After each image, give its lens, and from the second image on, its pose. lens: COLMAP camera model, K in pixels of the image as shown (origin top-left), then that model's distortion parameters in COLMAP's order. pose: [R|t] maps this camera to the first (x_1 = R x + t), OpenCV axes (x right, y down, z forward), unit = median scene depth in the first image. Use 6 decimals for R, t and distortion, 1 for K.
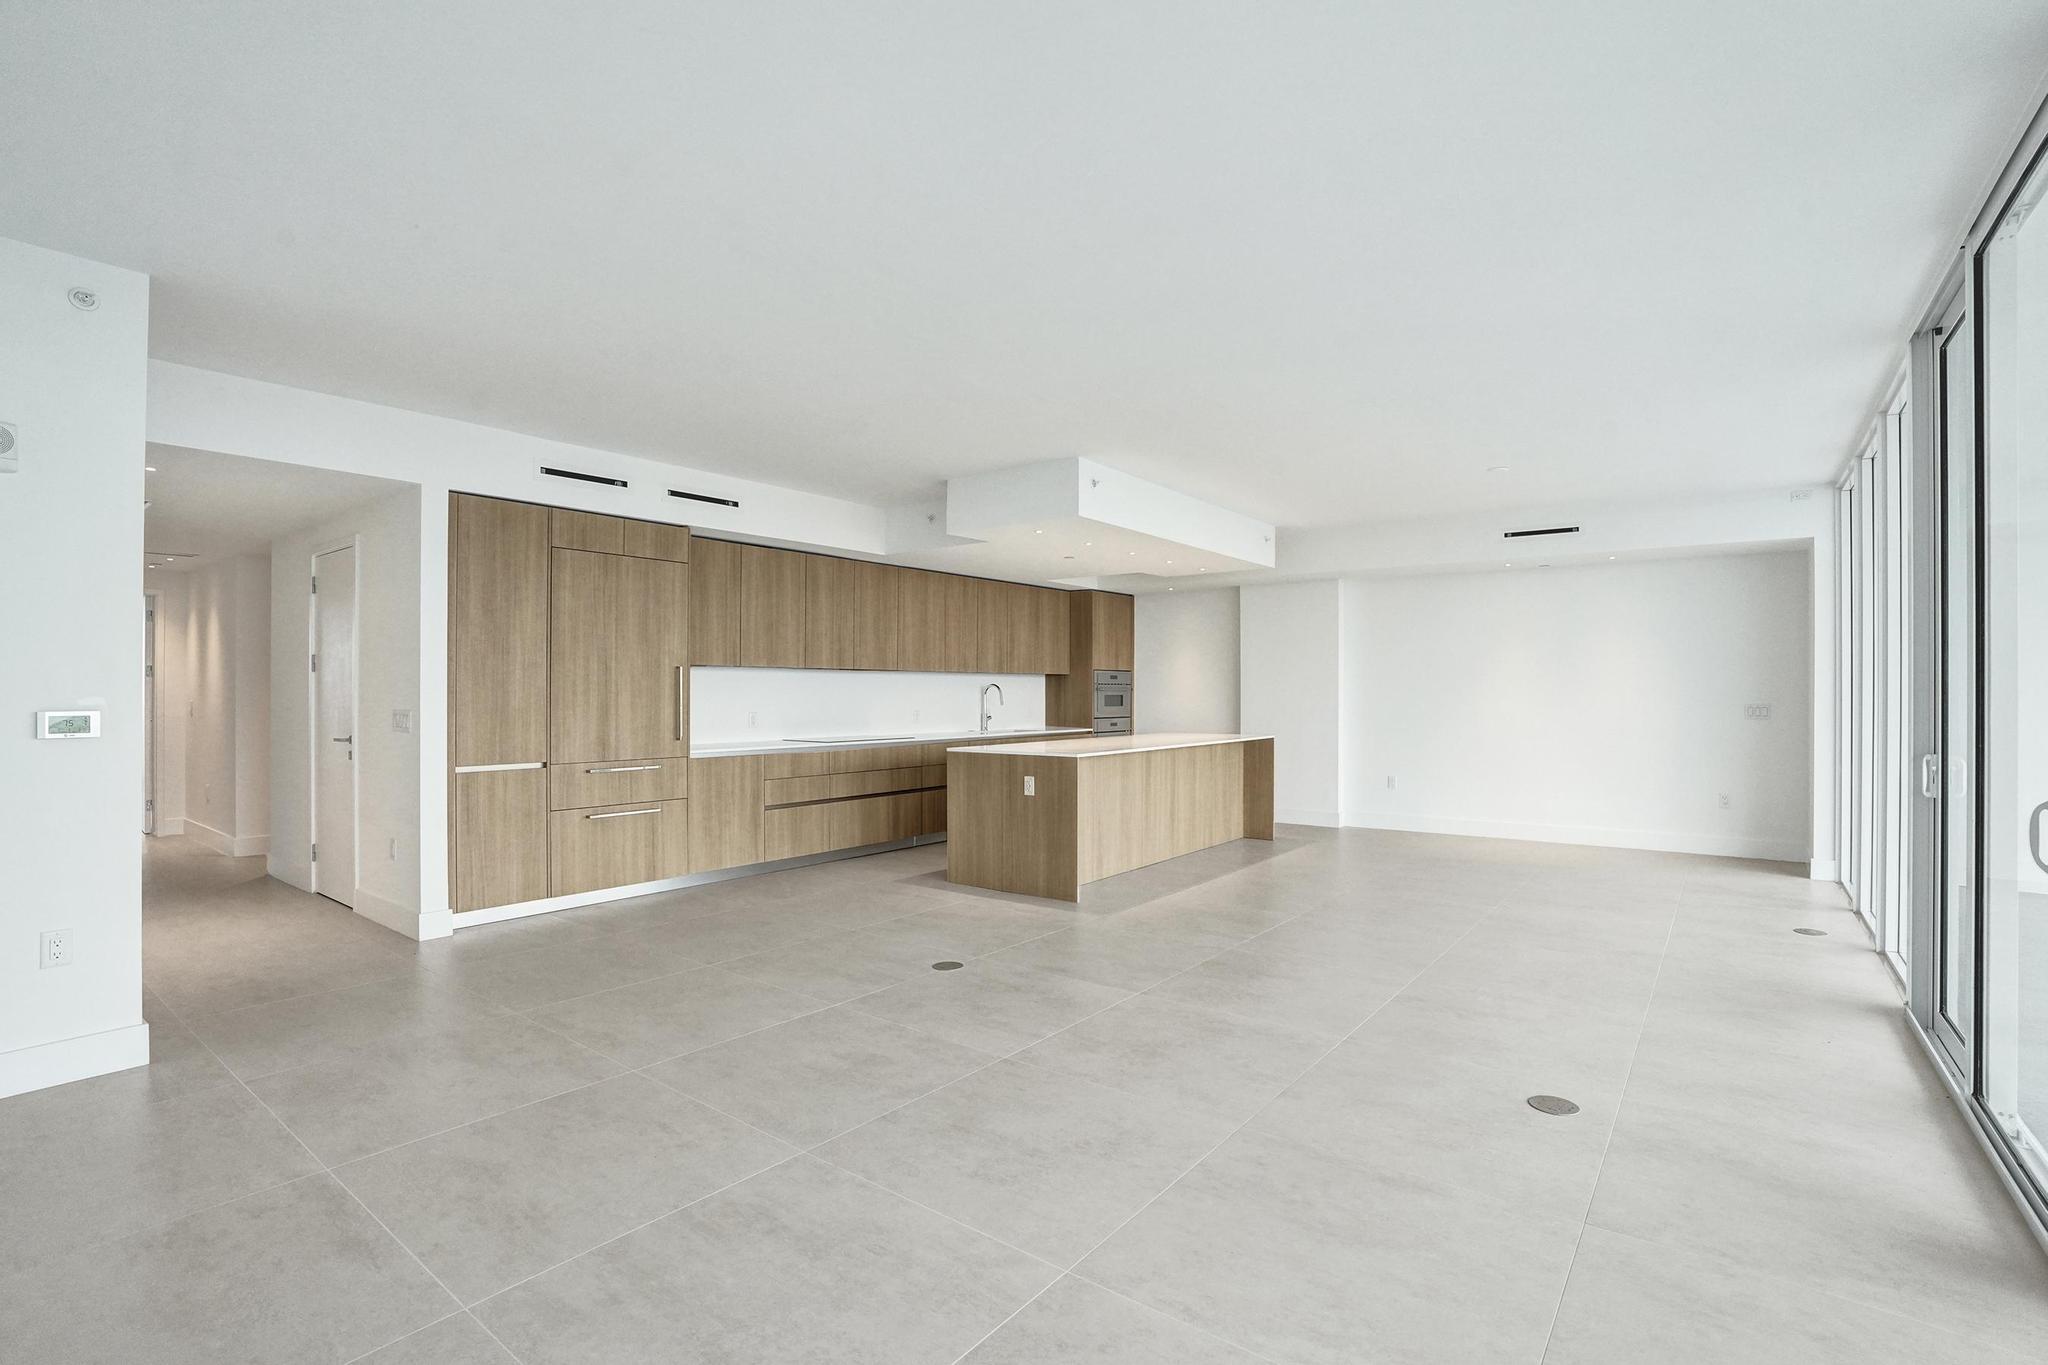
lens RADIAL K [[954.7, 0, 1024.8], [0, 954.7, 696.6], [0, 0, 1]] dist [-0.066829, 0.024970]
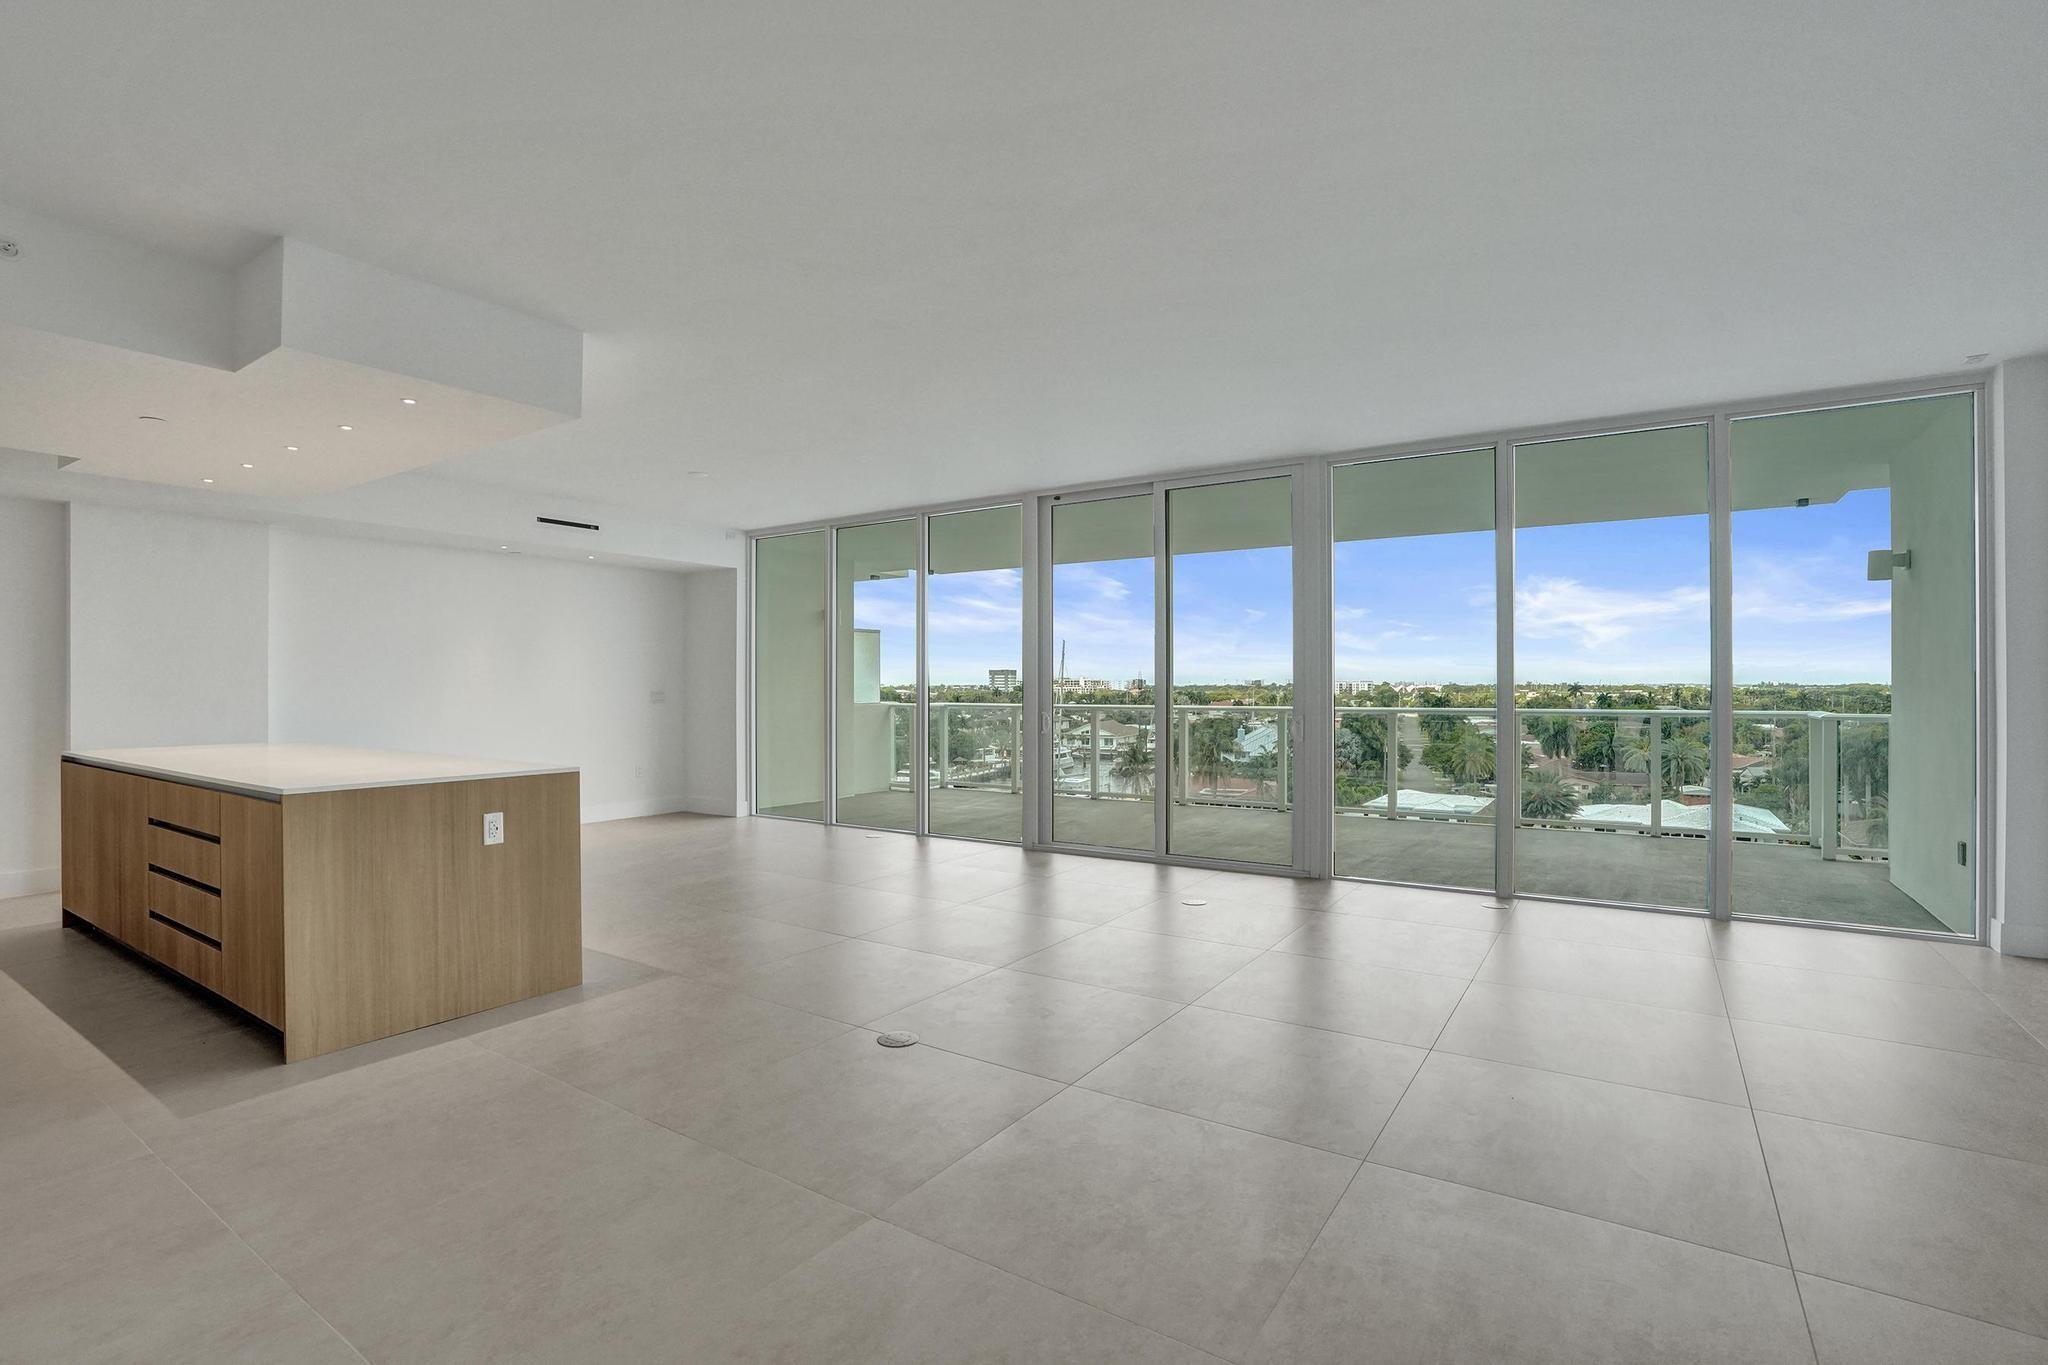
lens RADIAL K [[954.0, 0, 1027.3], [0, 954.0, 678.9], [0, 0, 1]] dist [-0.072647, 0.026705]
pose [[-0.071817, 0.006063, 0.997399, -0.544355], [0.006472, 0.999963, -0.005612, 0.003030], [-0.997397, 0.006052, -0.071853, 0.622520]]
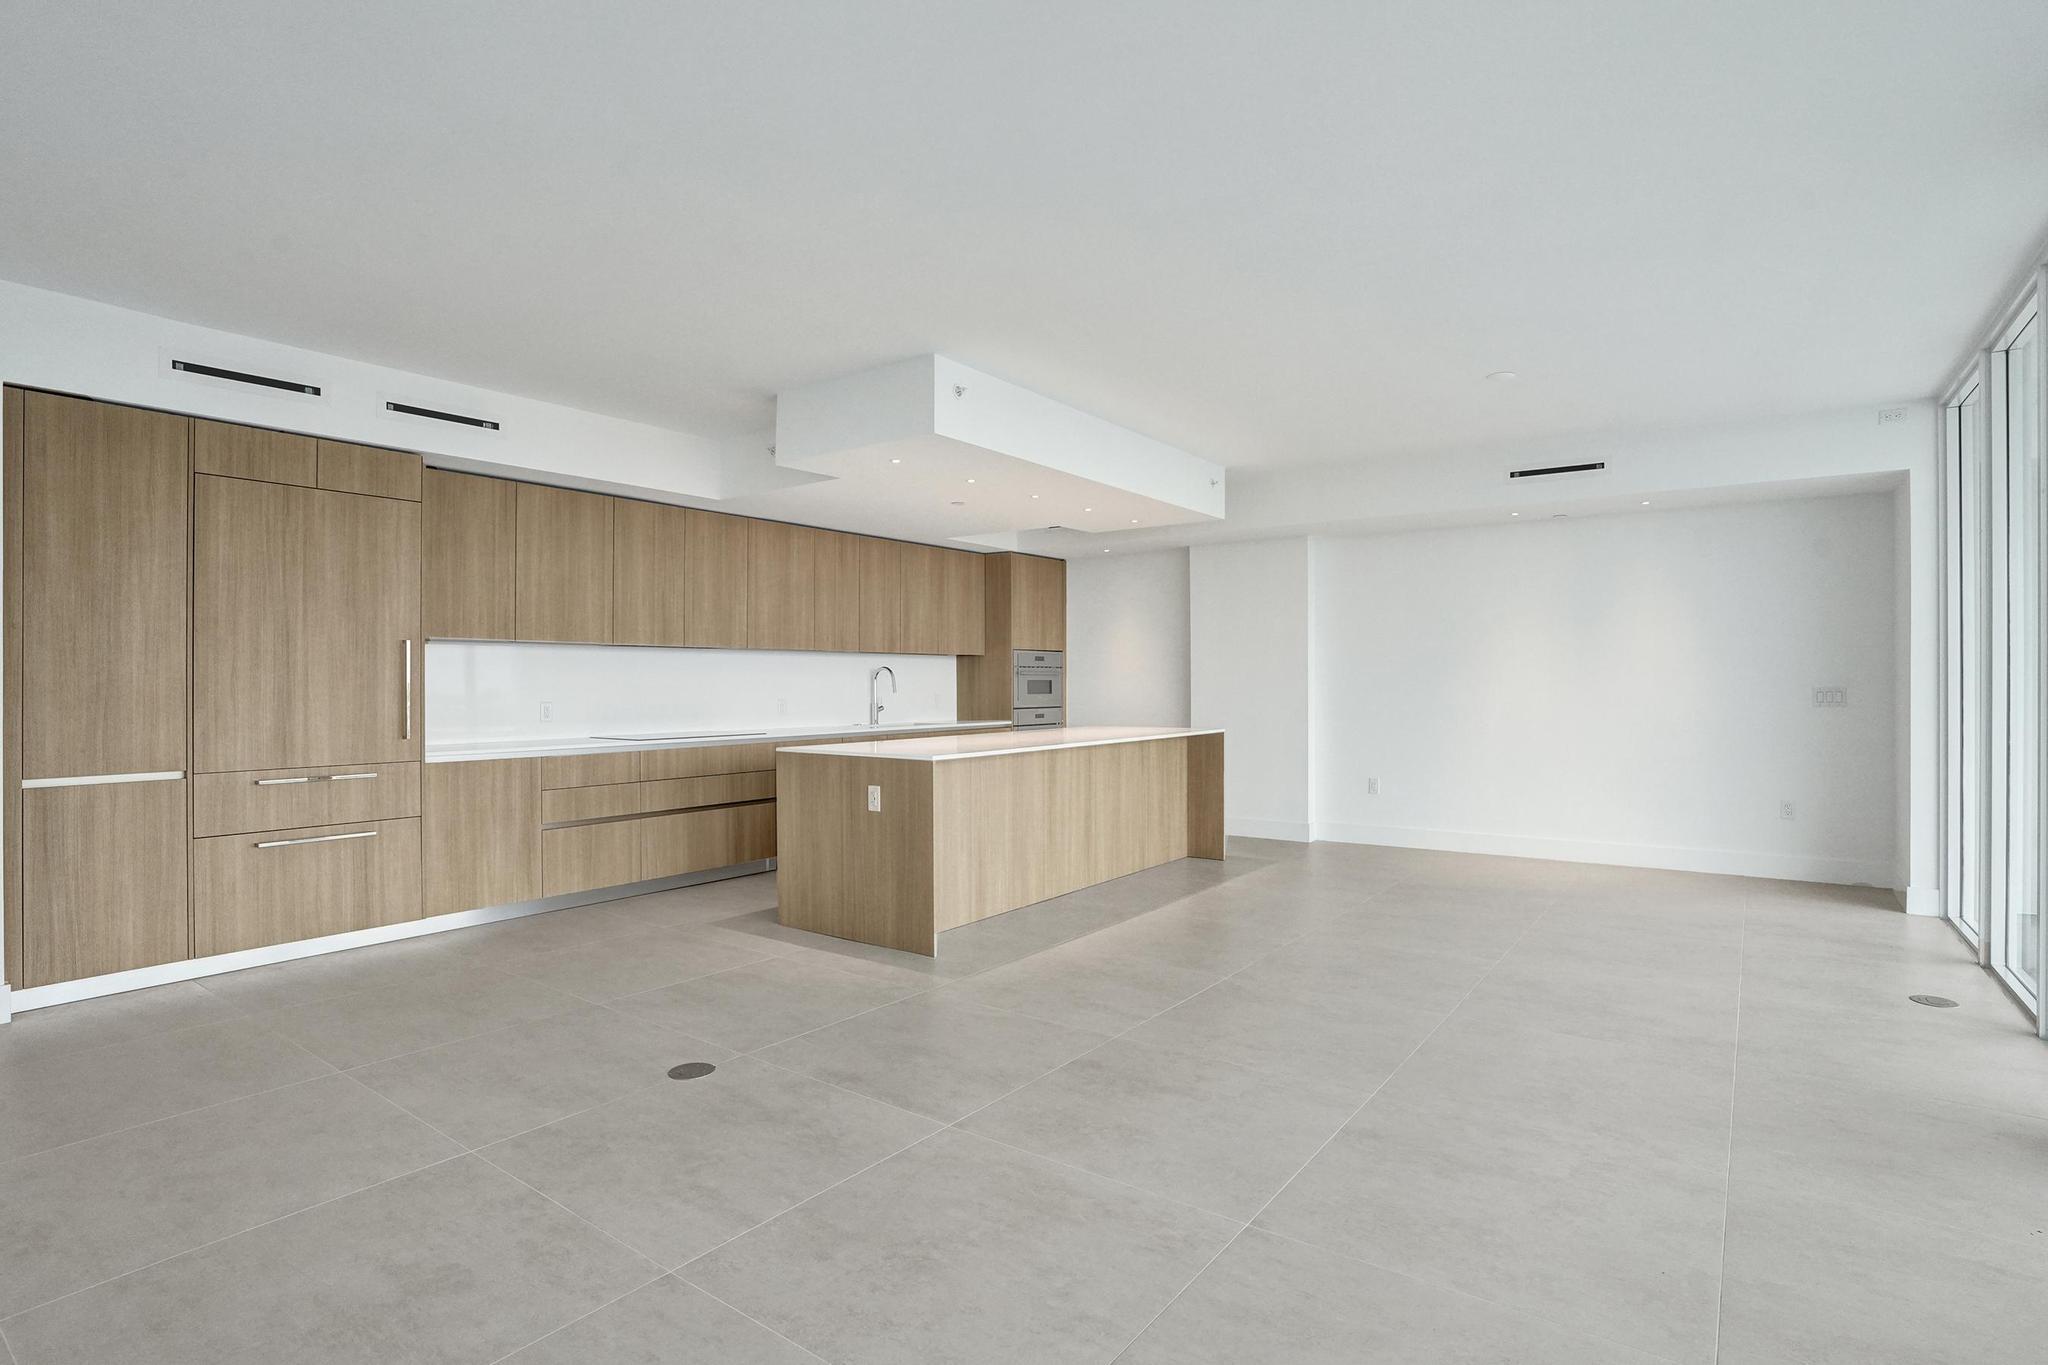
lens RADIAL K [[1021.3, 0, 1027.6], [0, 1021.3, 686.1], [0, 0, 1]] dist [-0.062421, 0.025049]
pose [[0.999757, -0.003116, 0.021818, 0.094960], [0.003119, 0.999995, -0.000141, 0.005450], [-0.021818, 0.000209, 0.999762, 0.179000]]
